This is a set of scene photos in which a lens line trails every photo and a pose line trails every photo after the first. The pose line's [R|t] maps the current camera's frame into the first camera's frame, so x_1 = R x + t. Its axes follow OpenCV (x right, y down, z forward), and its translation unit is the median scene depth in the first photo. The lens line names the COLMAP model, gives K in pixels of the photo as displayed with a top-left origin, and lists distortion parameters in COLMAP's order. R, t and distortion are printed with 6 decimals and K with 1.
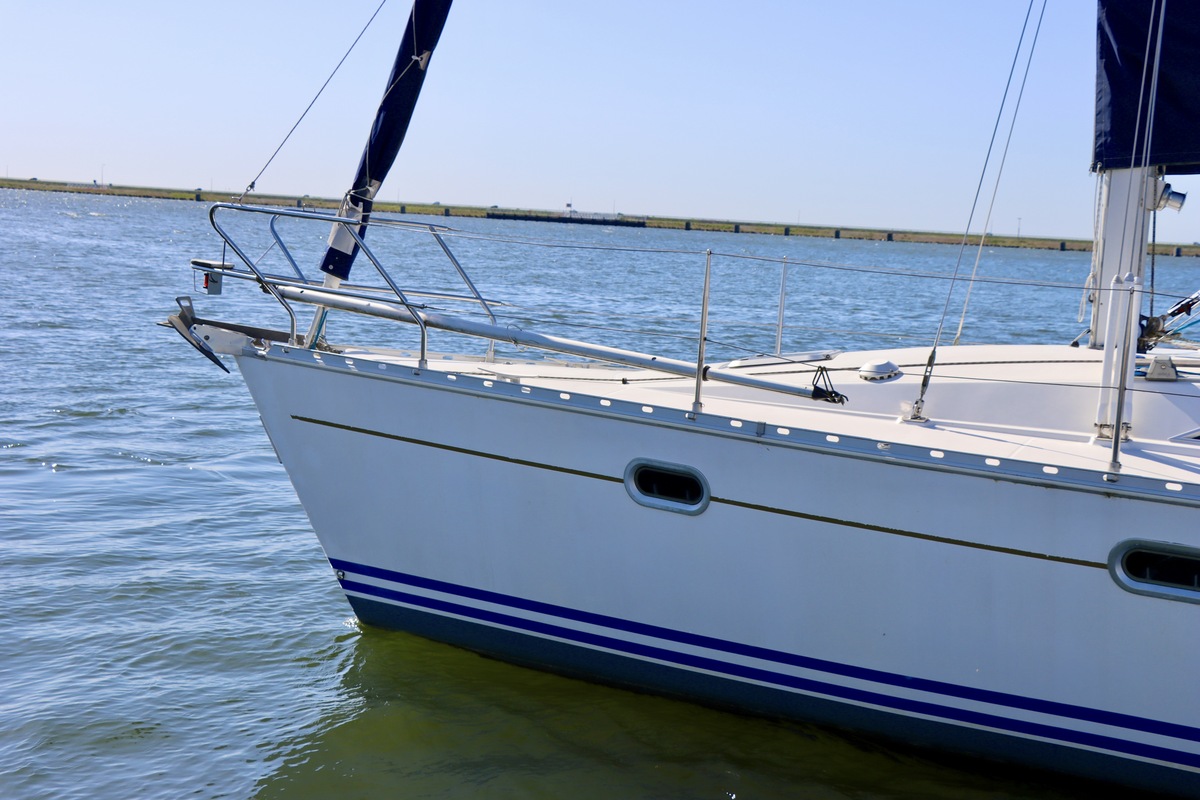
lens RADIAL K [[1990.8, 0, 600.0], [0, 1990.8, 400.0], [0, 0, 1]] dist [0.025888, 0.009019]
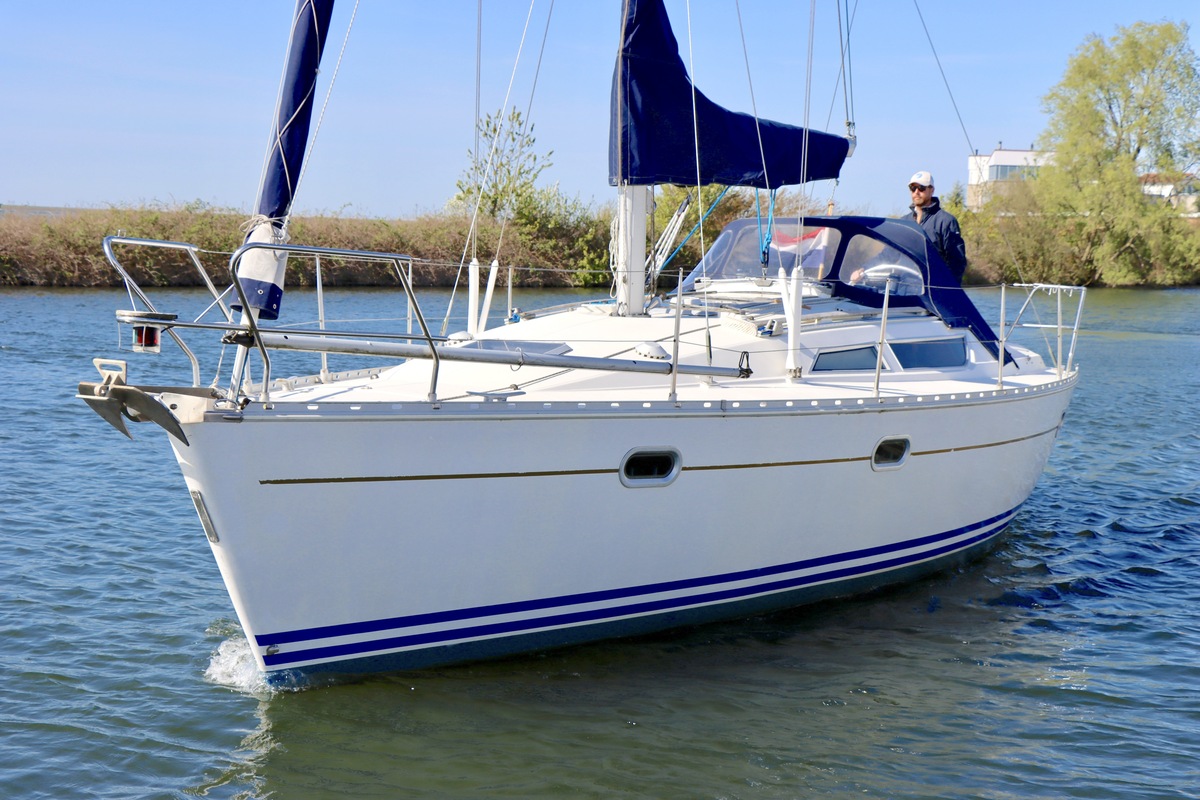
lens RADIAL K [[1990.8, 0, 600.0], [0, 1990.8, 400.0], [0, 0, 1]] dist [0.025888, 0.009019]
pose [[0.188875, -0.142835, 0.971558, -1.126887], [0.053978, 0.989379, 0.134962, -0.159038], [-0.980517, 0.026952, 0.194579, 0.803302]]
